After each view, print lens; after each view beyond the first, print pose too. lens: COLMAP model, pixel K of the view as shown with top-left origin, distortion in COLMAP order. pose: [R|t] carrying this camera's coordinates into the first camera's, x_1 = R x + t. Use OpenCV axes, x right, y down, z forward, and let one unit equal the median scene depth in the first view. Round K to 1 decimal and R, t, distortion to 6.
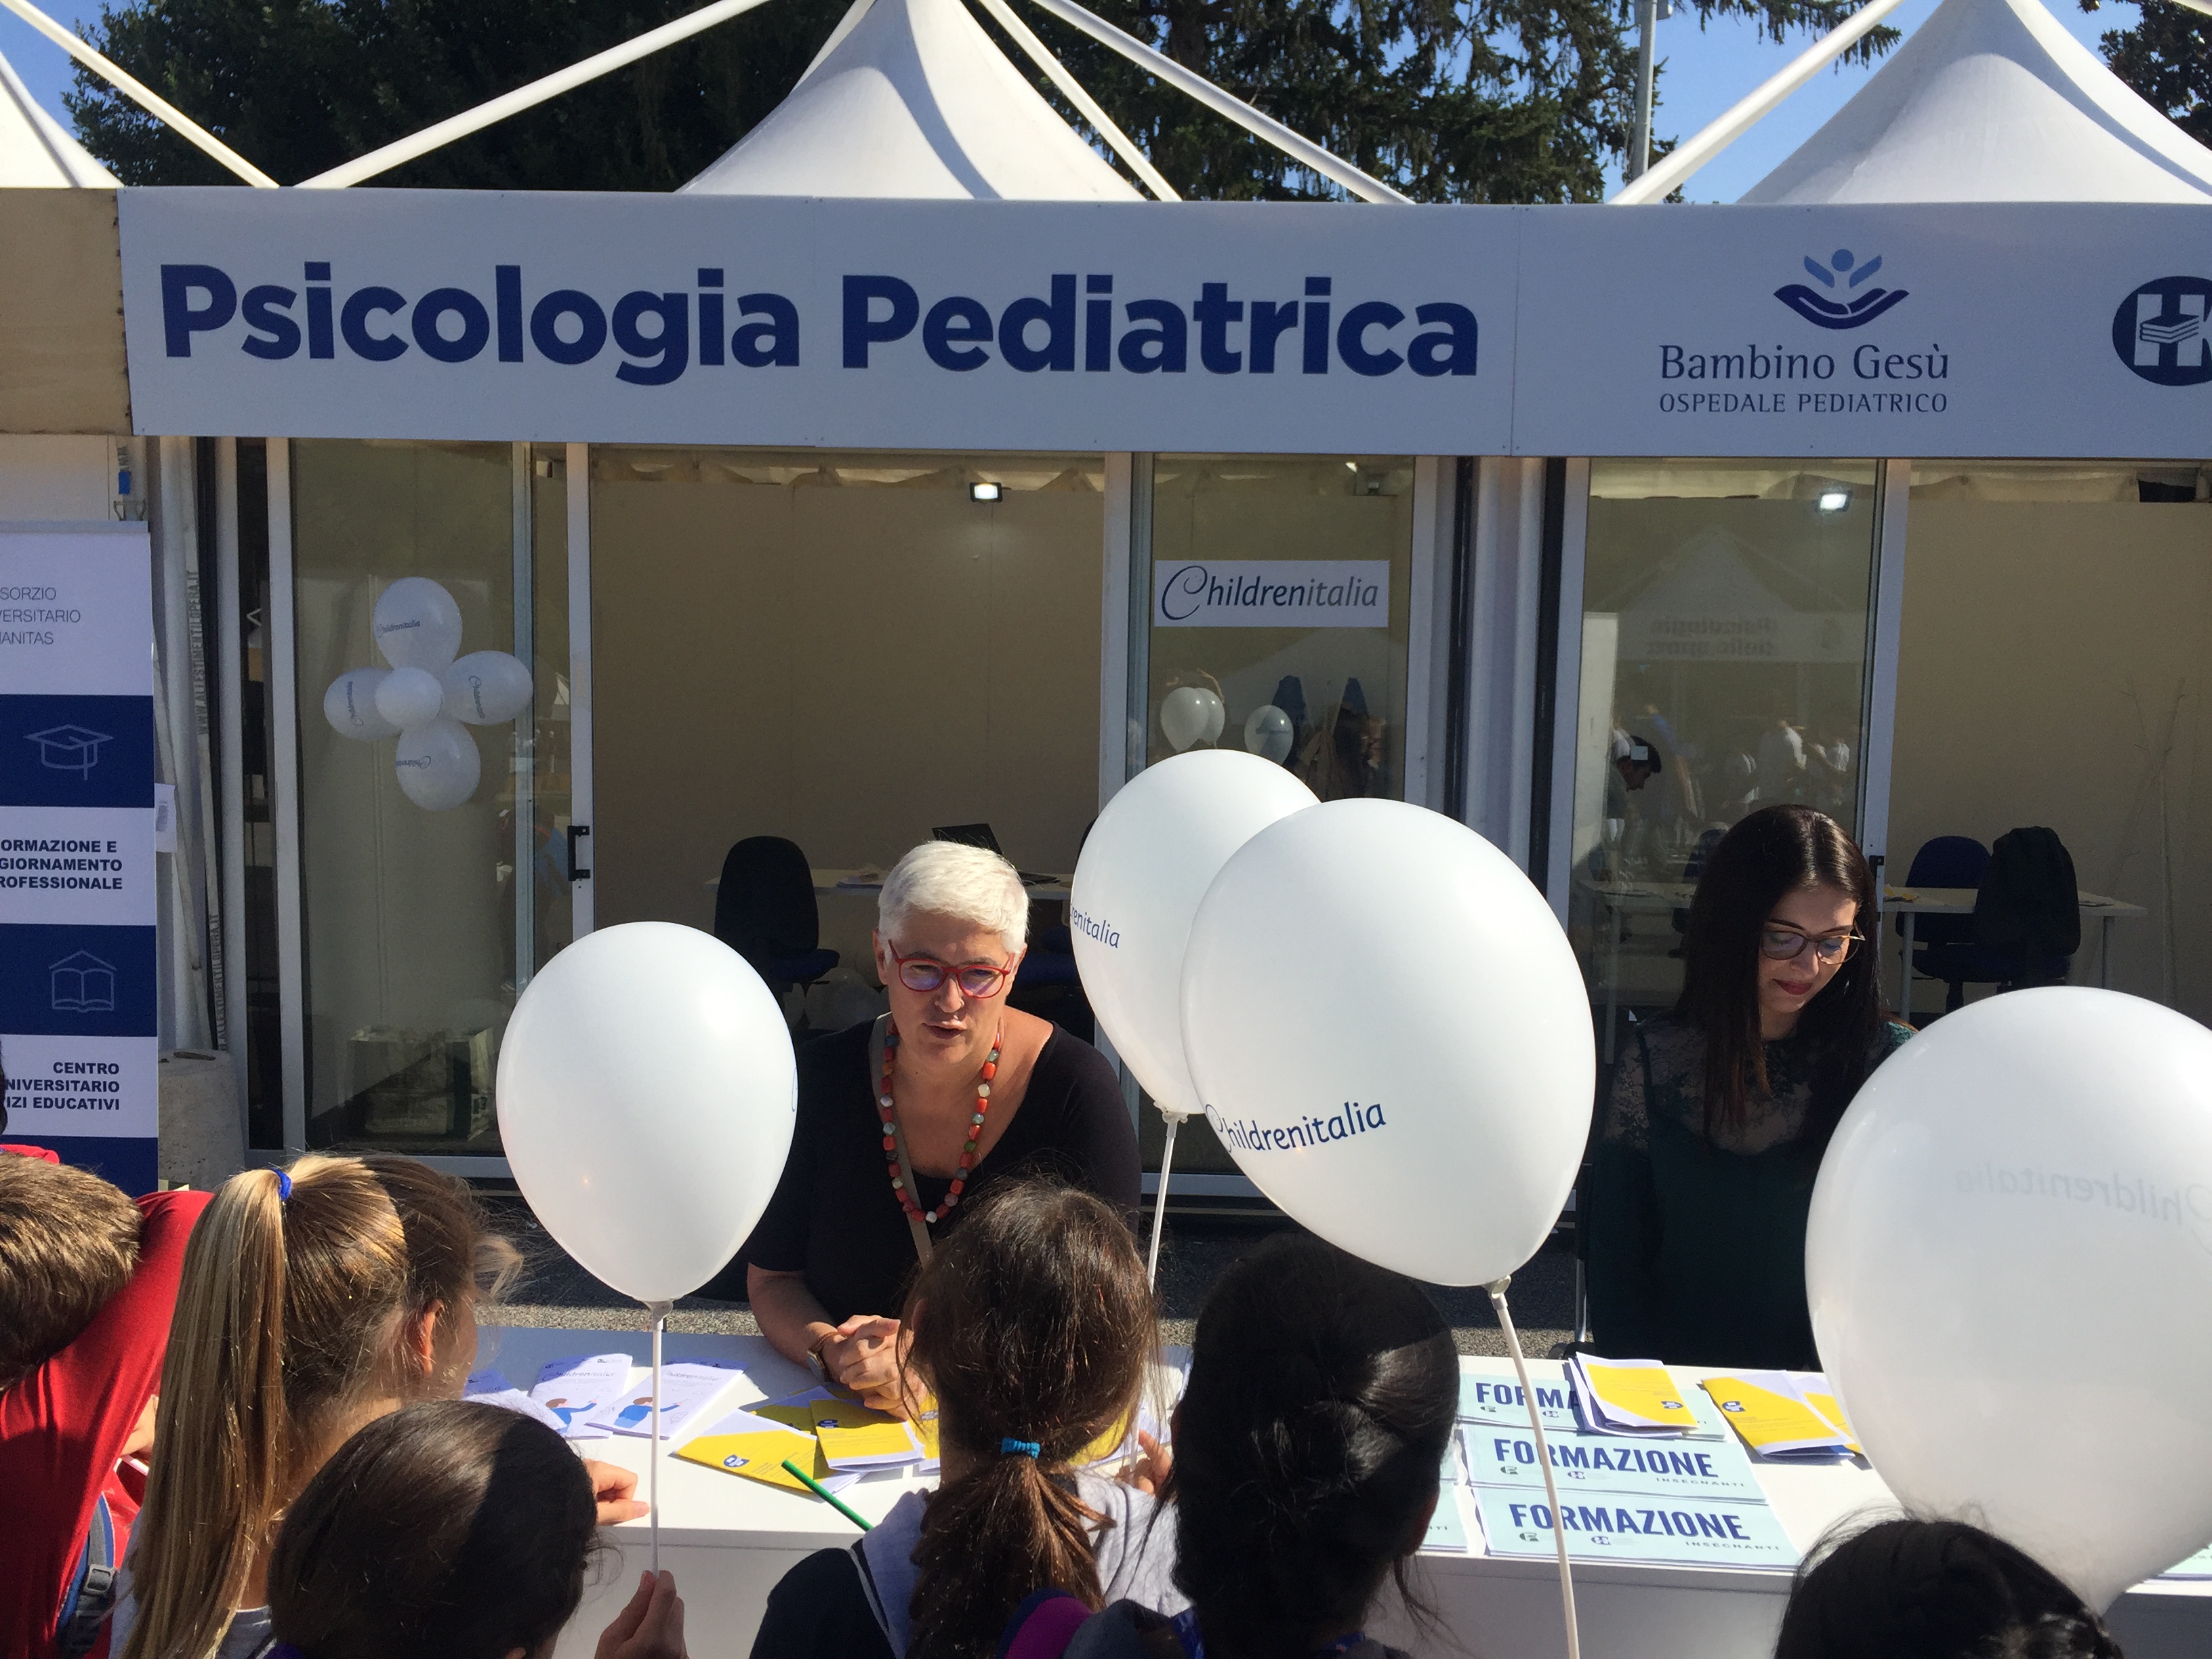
lens RADIAL K [[1891.1, 0, 1093.6], [0, 1891.1, 839.4], [0, 0, 1]] dist [0.082700, -0.118776]
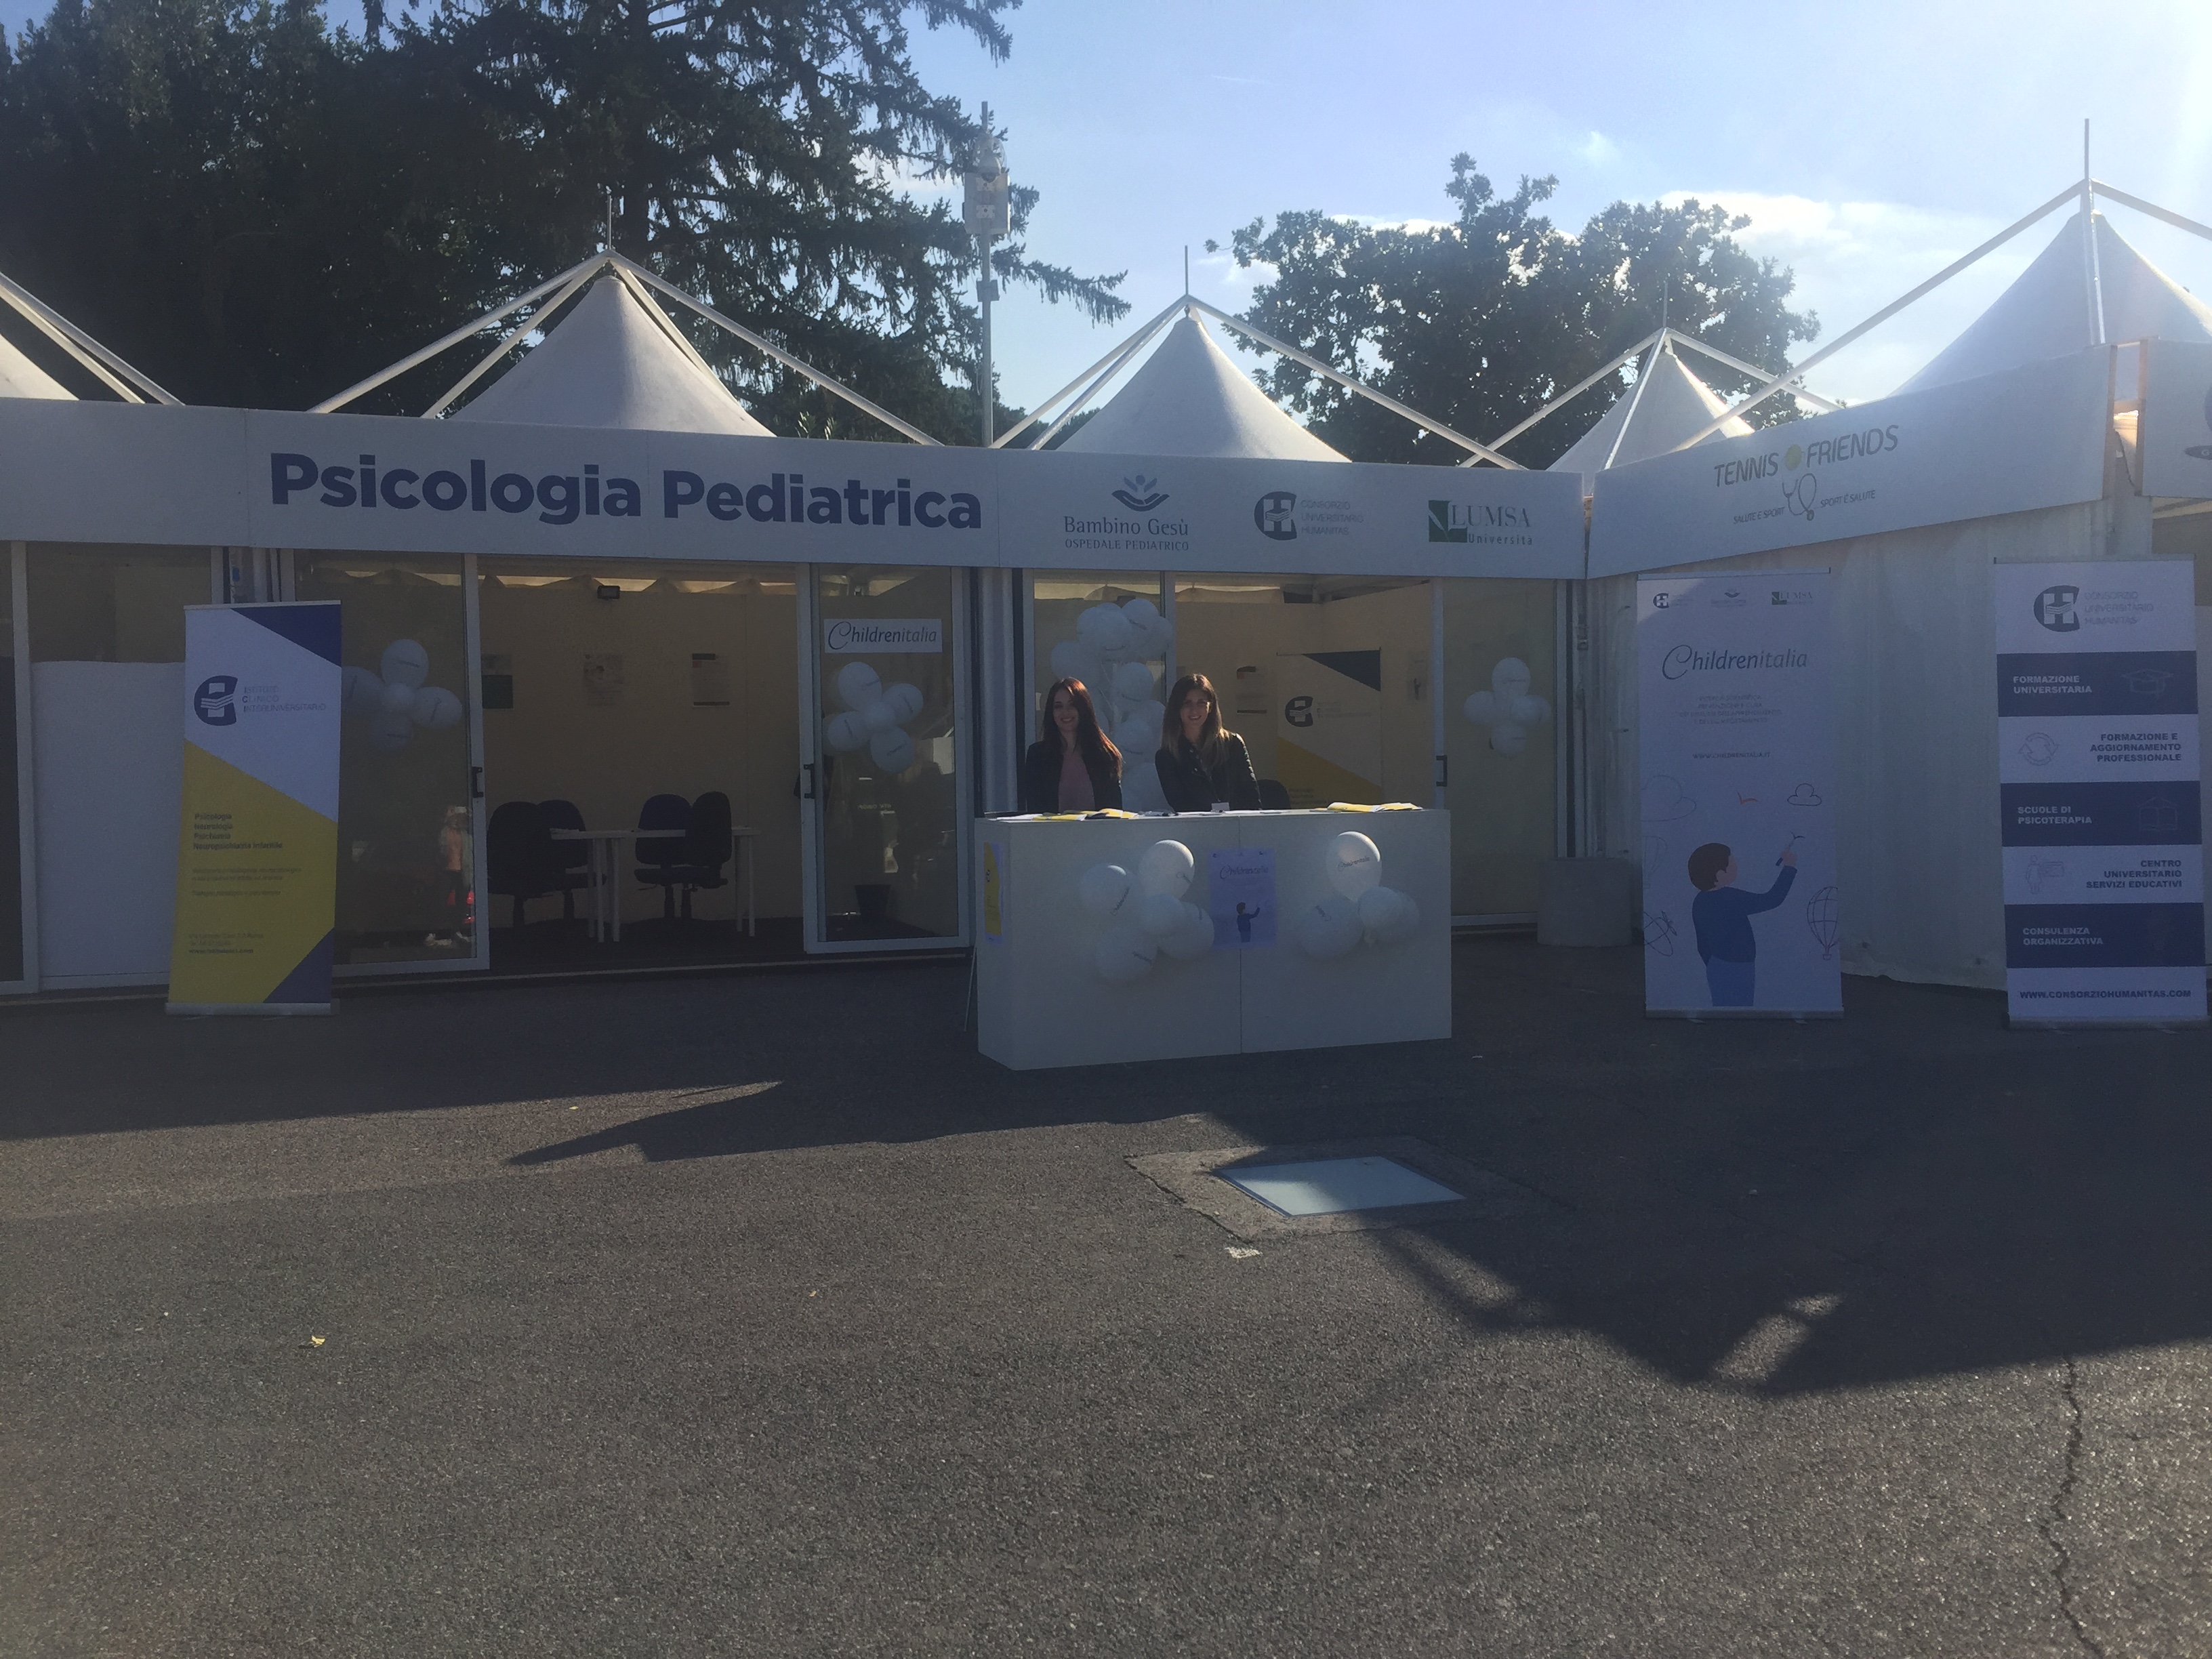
lens RADIAL K [[1972.3, 0, 1020.7], [0, 1972.3, 877.0], [0, 0, 1]] dist [0.055157, -0.006132]
pose [[0.941408, -0.041713, 0.334681, -0.481362], [0.059711, 0.997260, -0.043666, 0.224425], [-0.331943, 0.061092, 0.941319, -0.986316]]
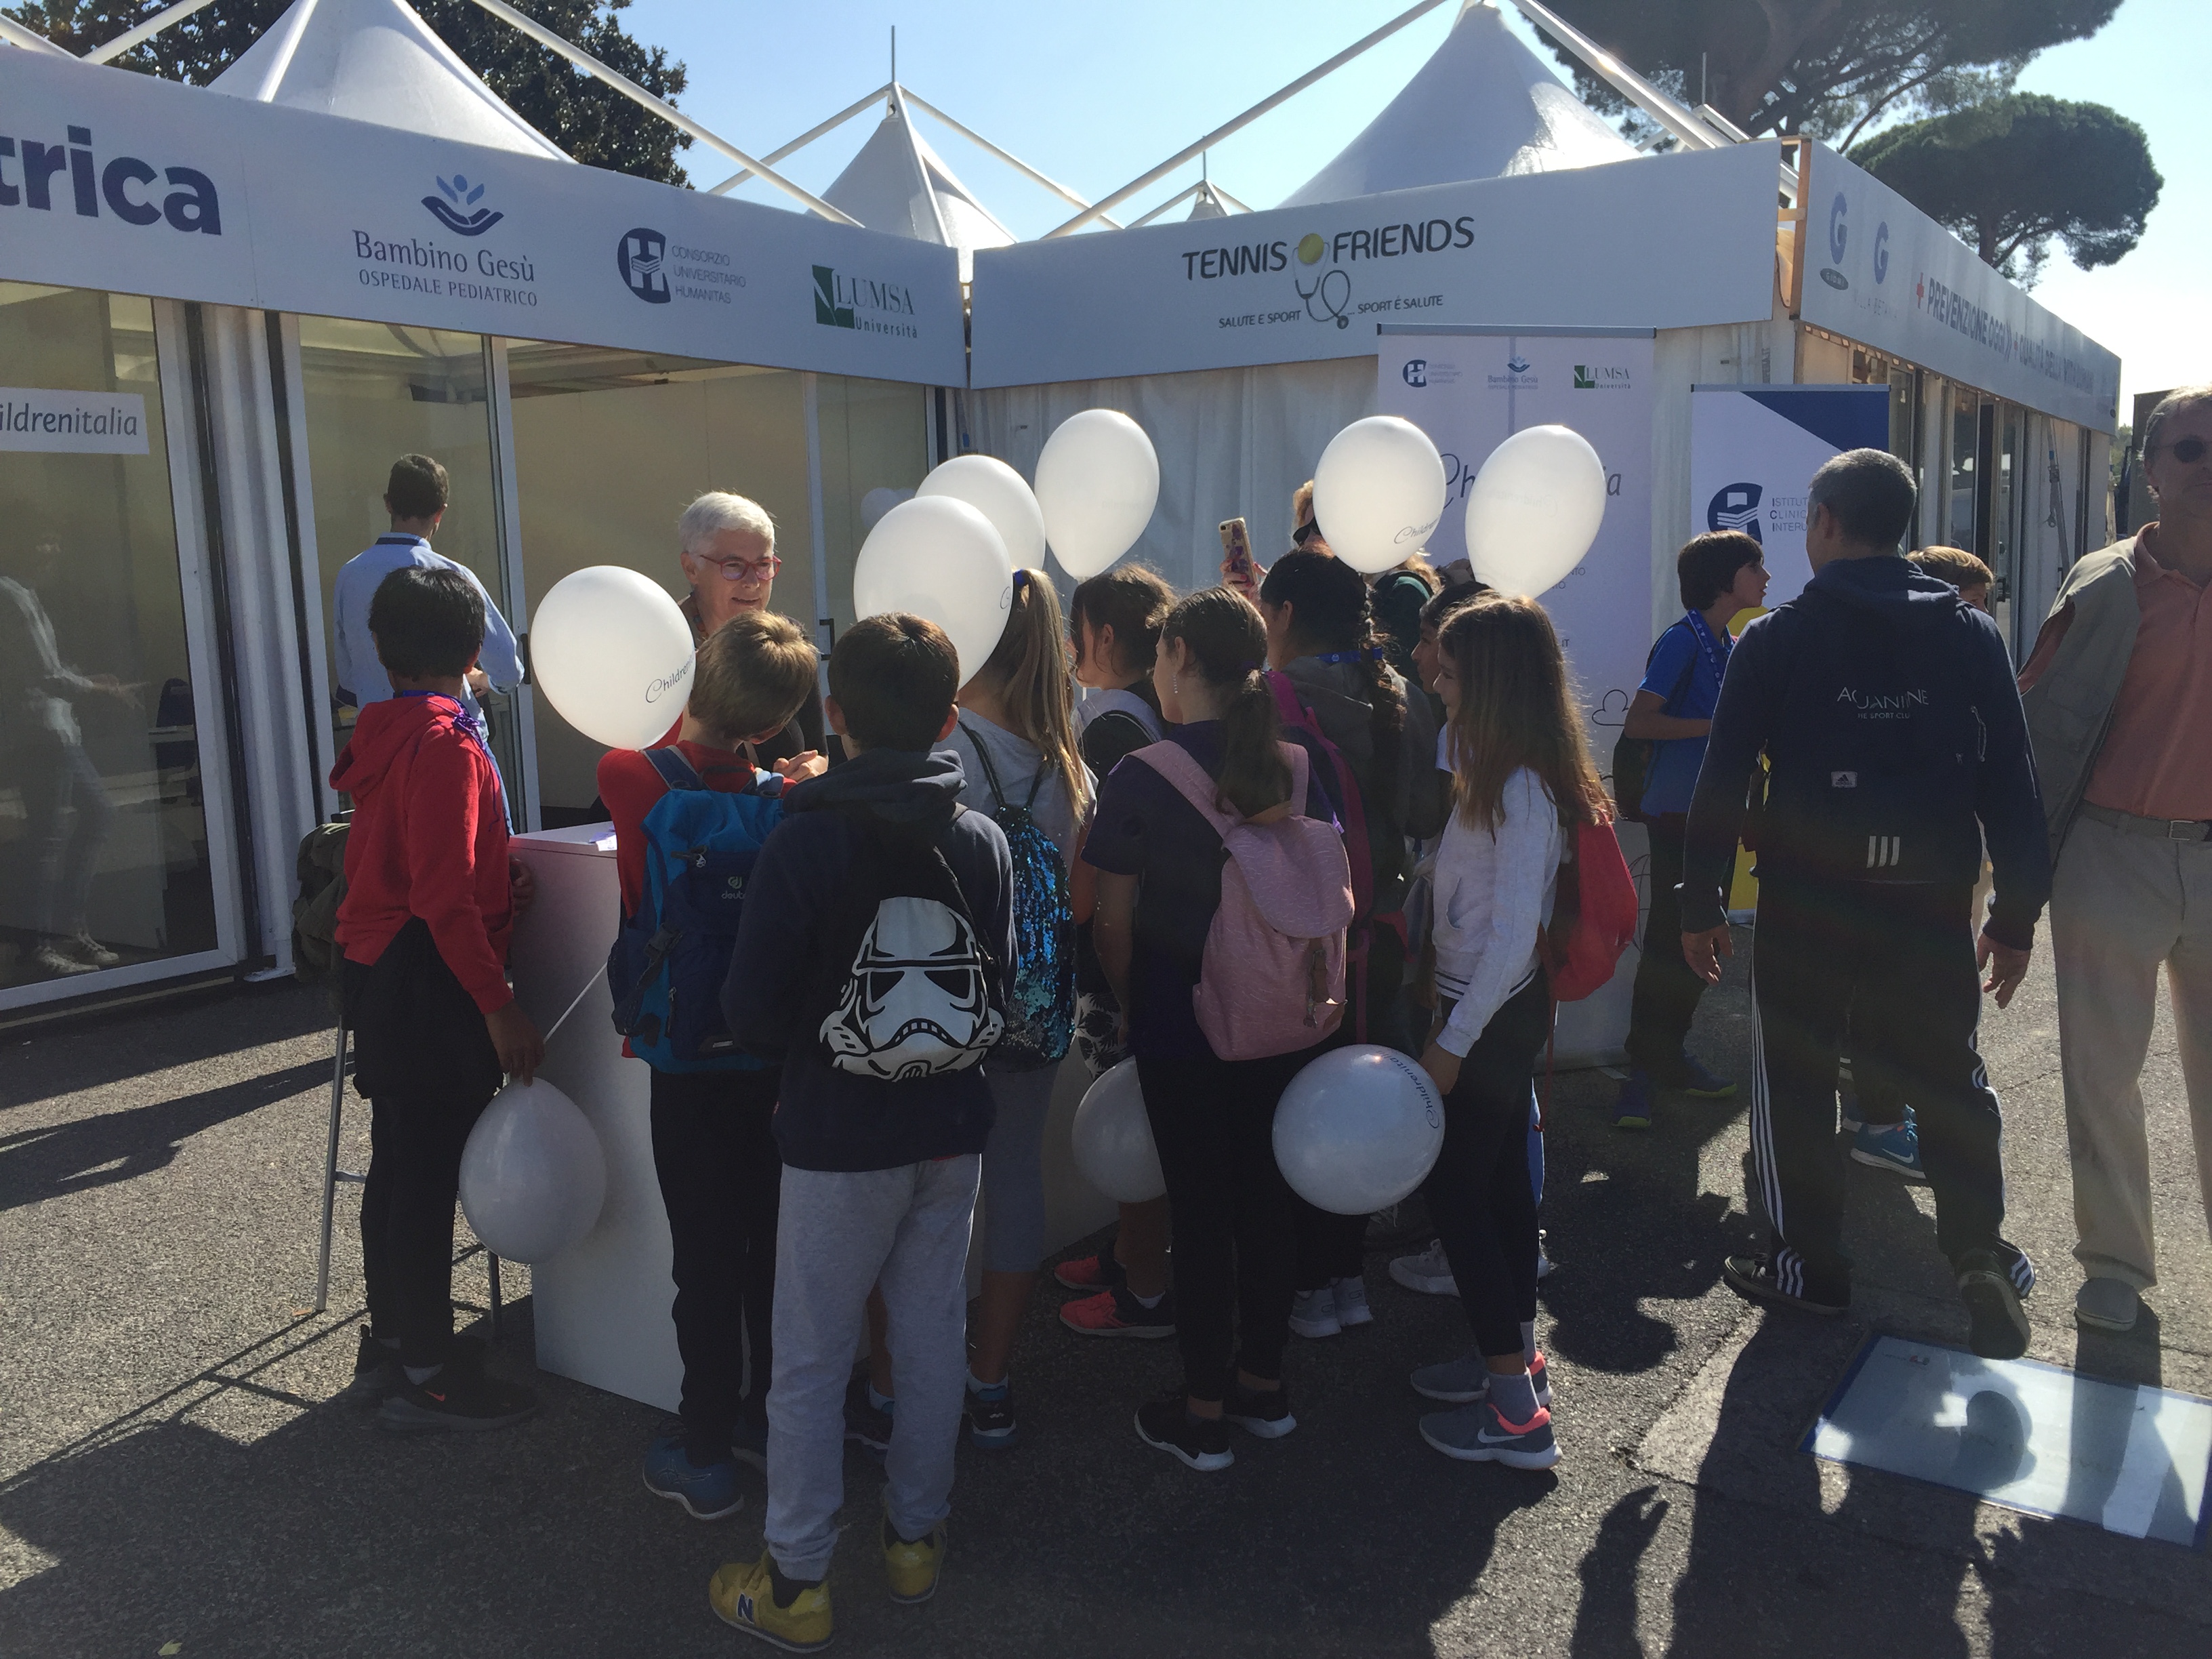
lens RADIAL K [[1910.0, 0, 1071.1], [0, 1910.0, 899.1], [0, 0, 1]] dist [0.083567, -0.117074]
pose [[0.507193, -0.170685, 0.844762, -0.604575], [0.125950, 0.984348, 0.123268, 0.077140], [-0.852580, 0.043877, 0.520752, -0.052216]]
